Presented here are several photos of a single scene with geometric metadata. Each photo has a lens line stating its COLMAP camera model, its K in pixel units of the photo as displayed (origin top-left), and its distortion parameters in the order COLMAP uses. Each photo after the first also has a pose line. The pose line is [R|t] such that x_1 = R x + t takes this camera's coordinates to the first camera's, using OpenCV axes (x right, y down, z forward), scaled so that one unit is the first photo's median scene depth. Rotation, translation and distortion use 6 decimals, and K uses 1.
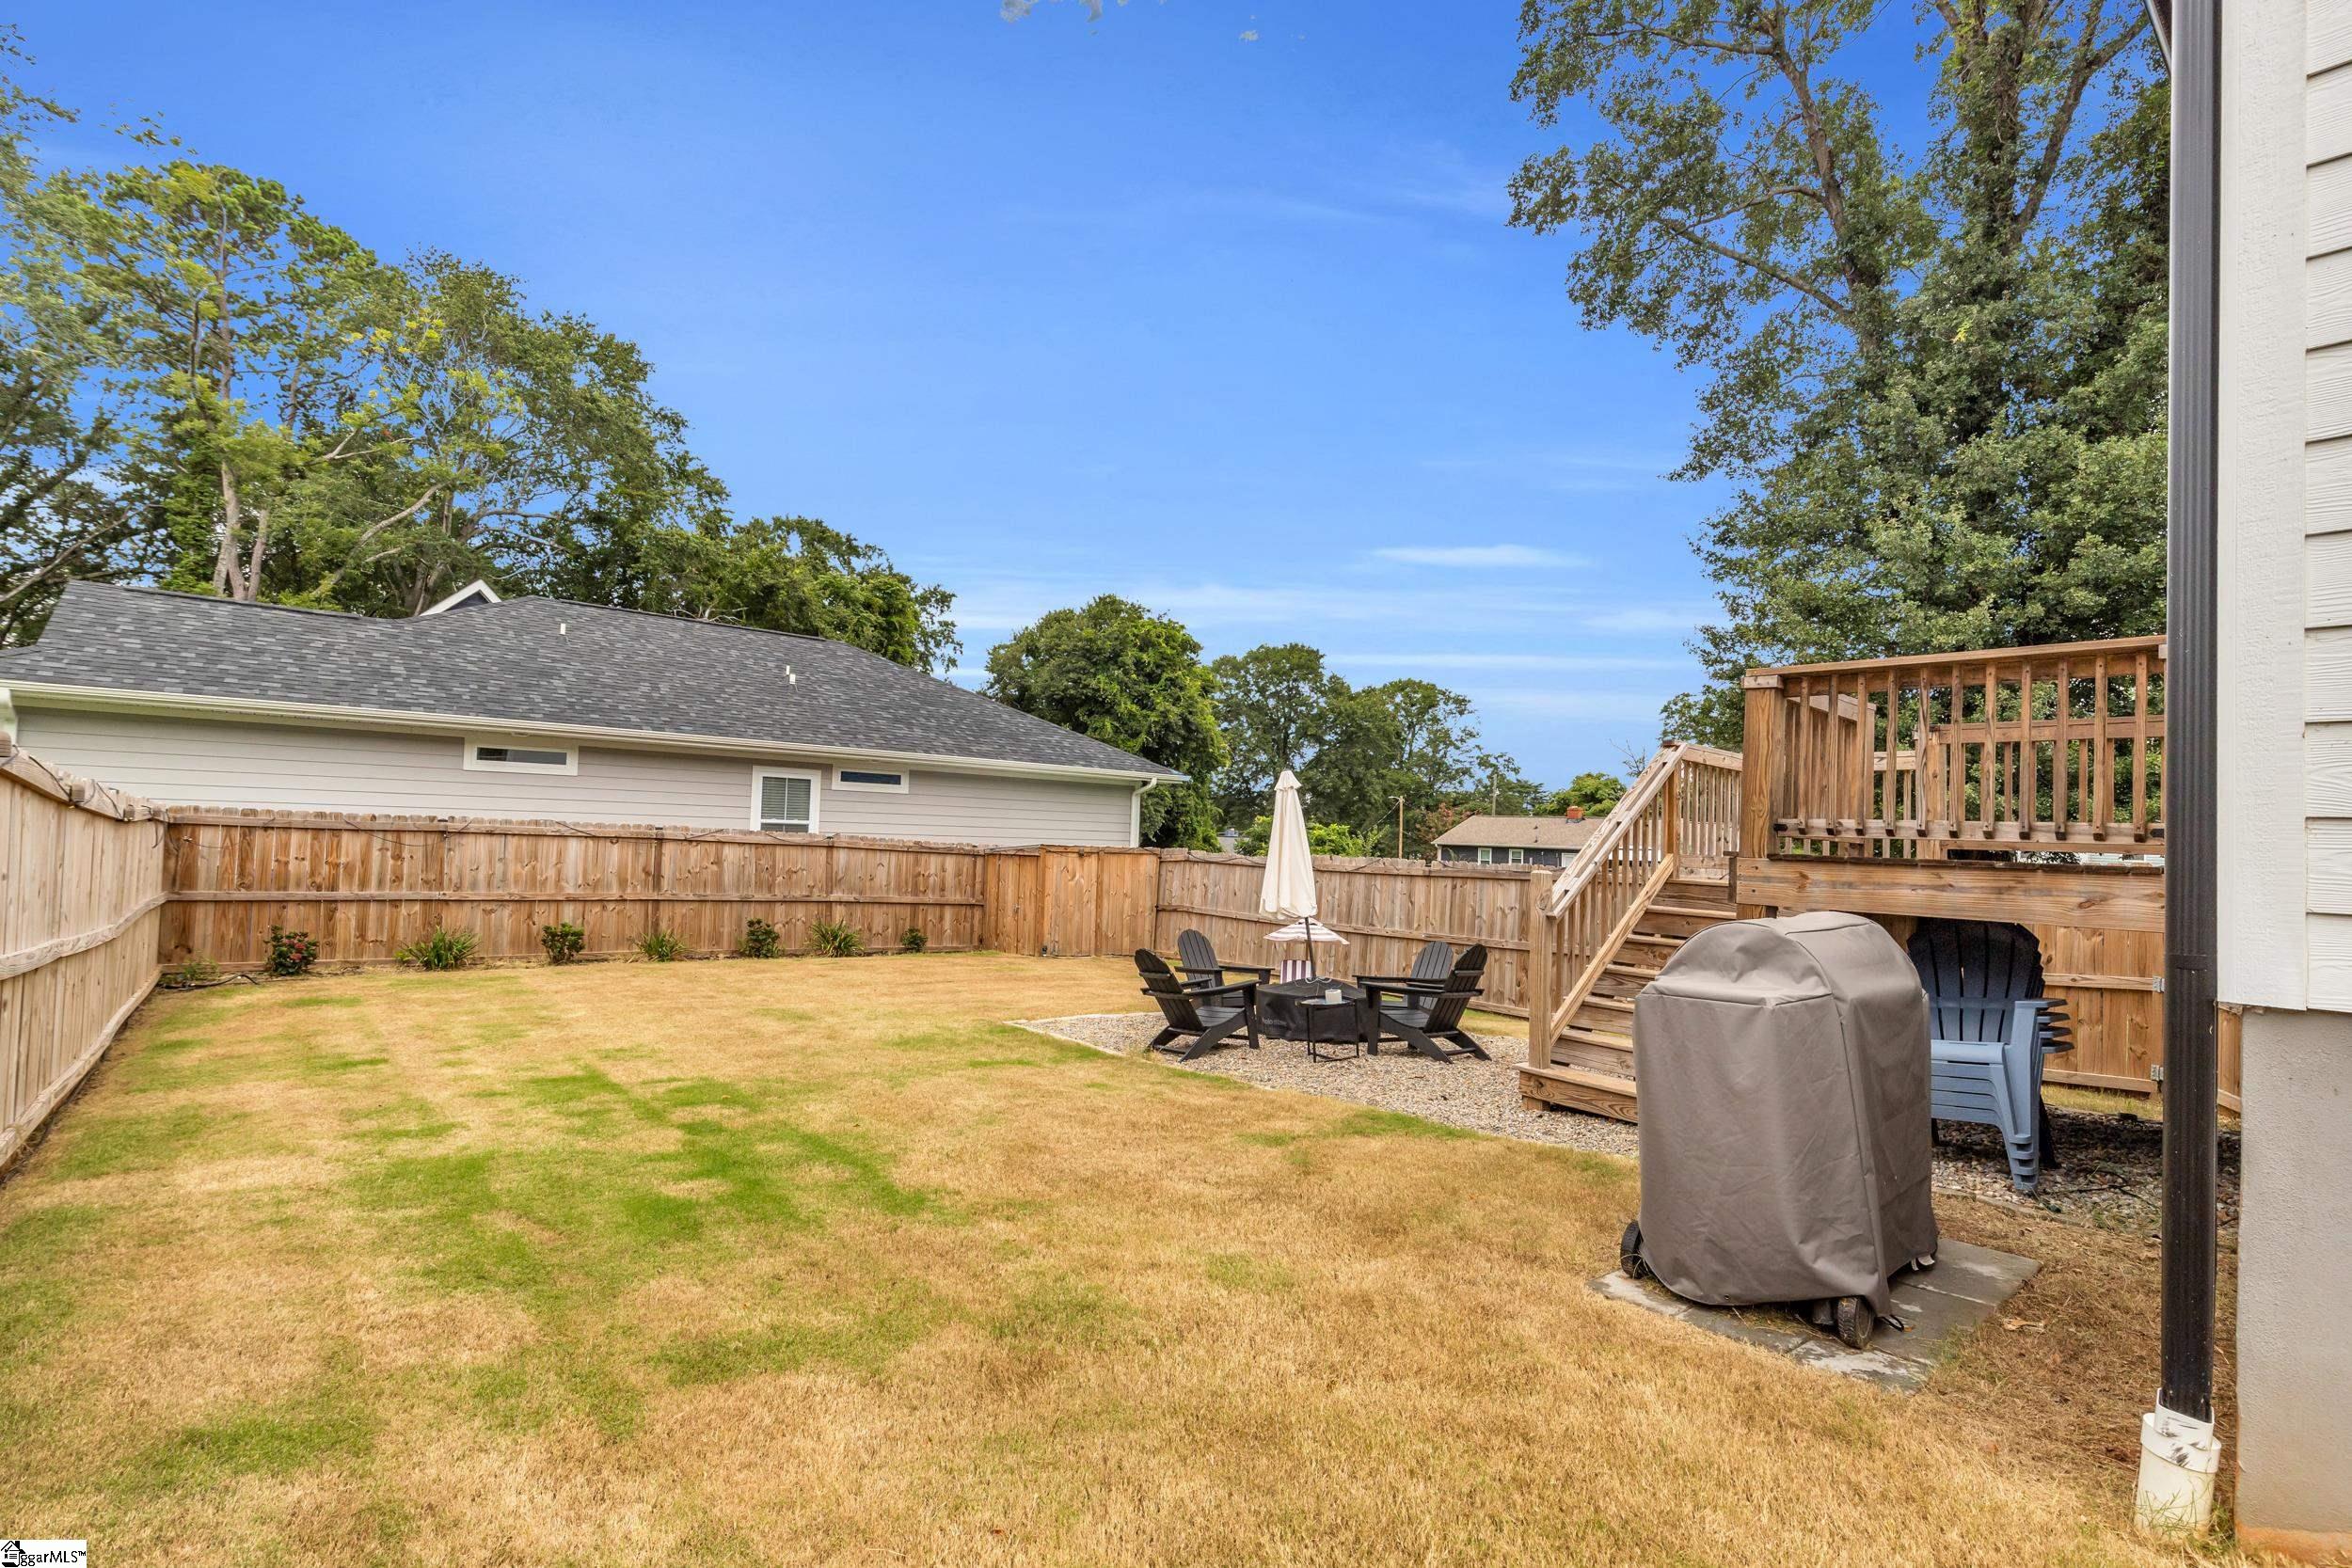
lens RADIAL K [[1081.6, 0, 1167.7], [0, 1081.6, 789.3], [0, 0, 1]] dist [-0.008222, -0.000142]
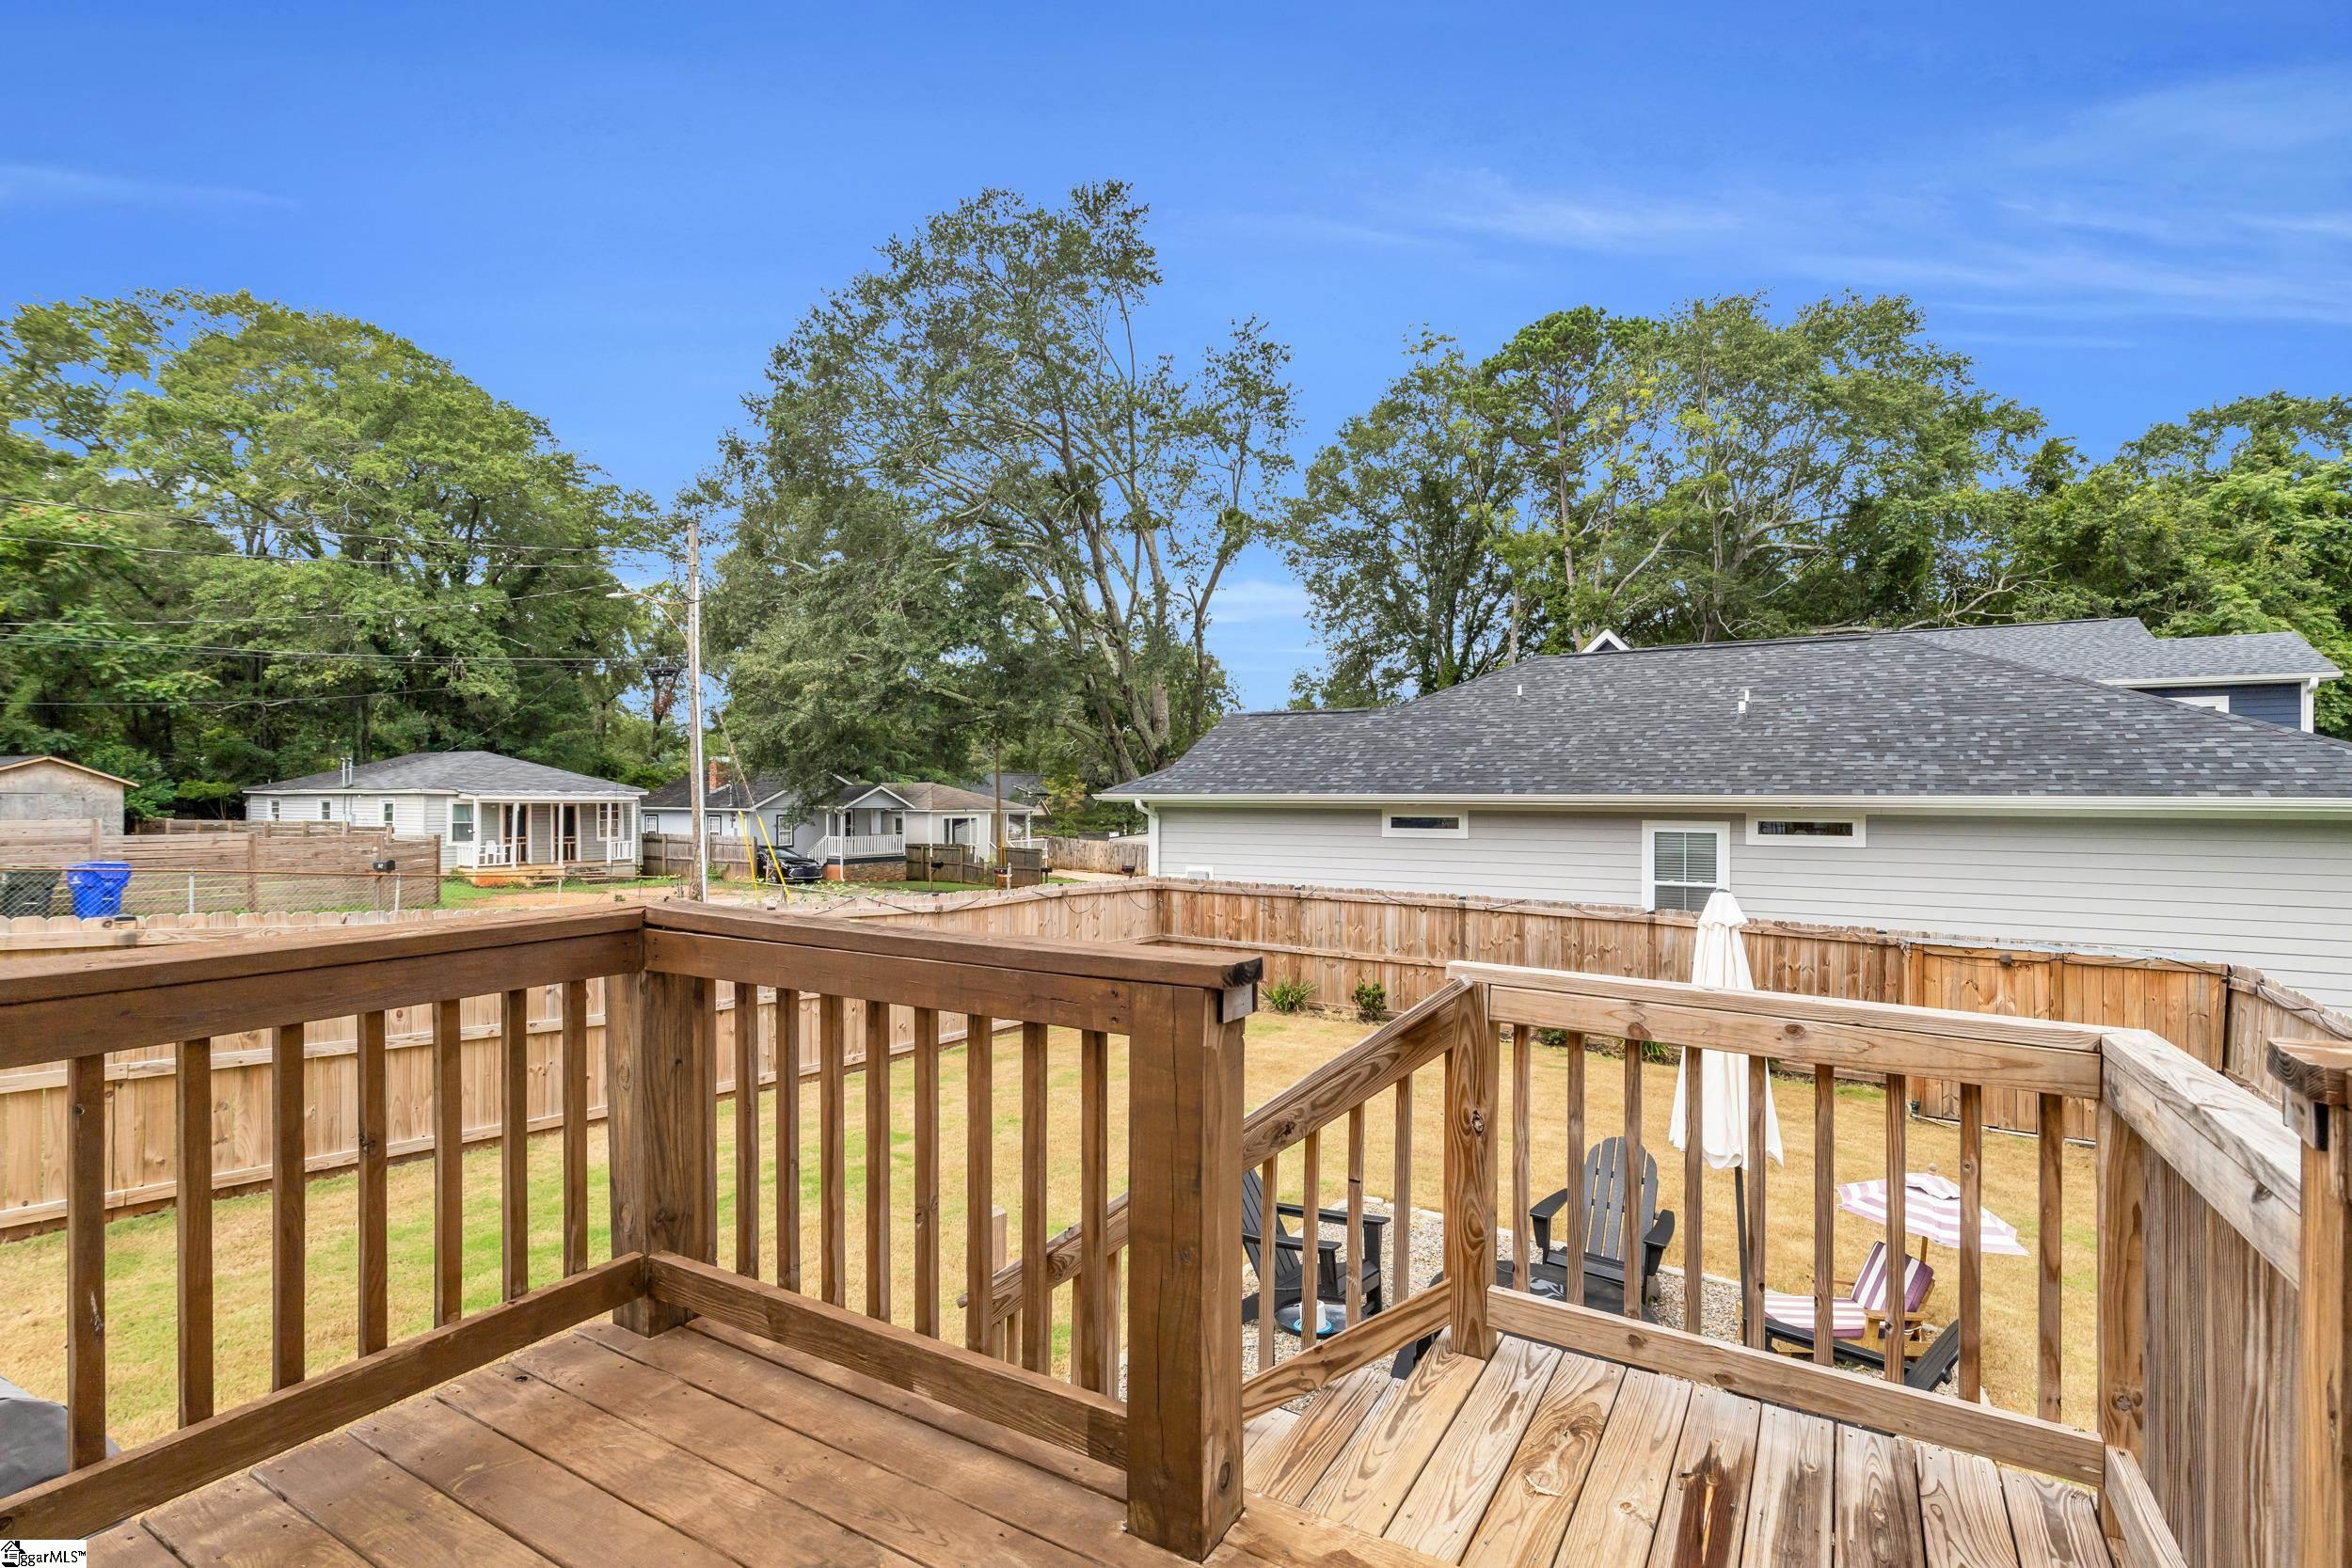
lens RADIAL K [[1081.6, 0, 1174.8], [0, 1081.6, 792.4], [0, 0, 1]] dist [-0.008222, -0.000142]
pose [[0.334641, -0.034607, -0.941710, 0.388242], [0.048153, 0.998648, -0.019588, -0.054749], [0.941115, -0.038792, 0.335855, 0.393656]]
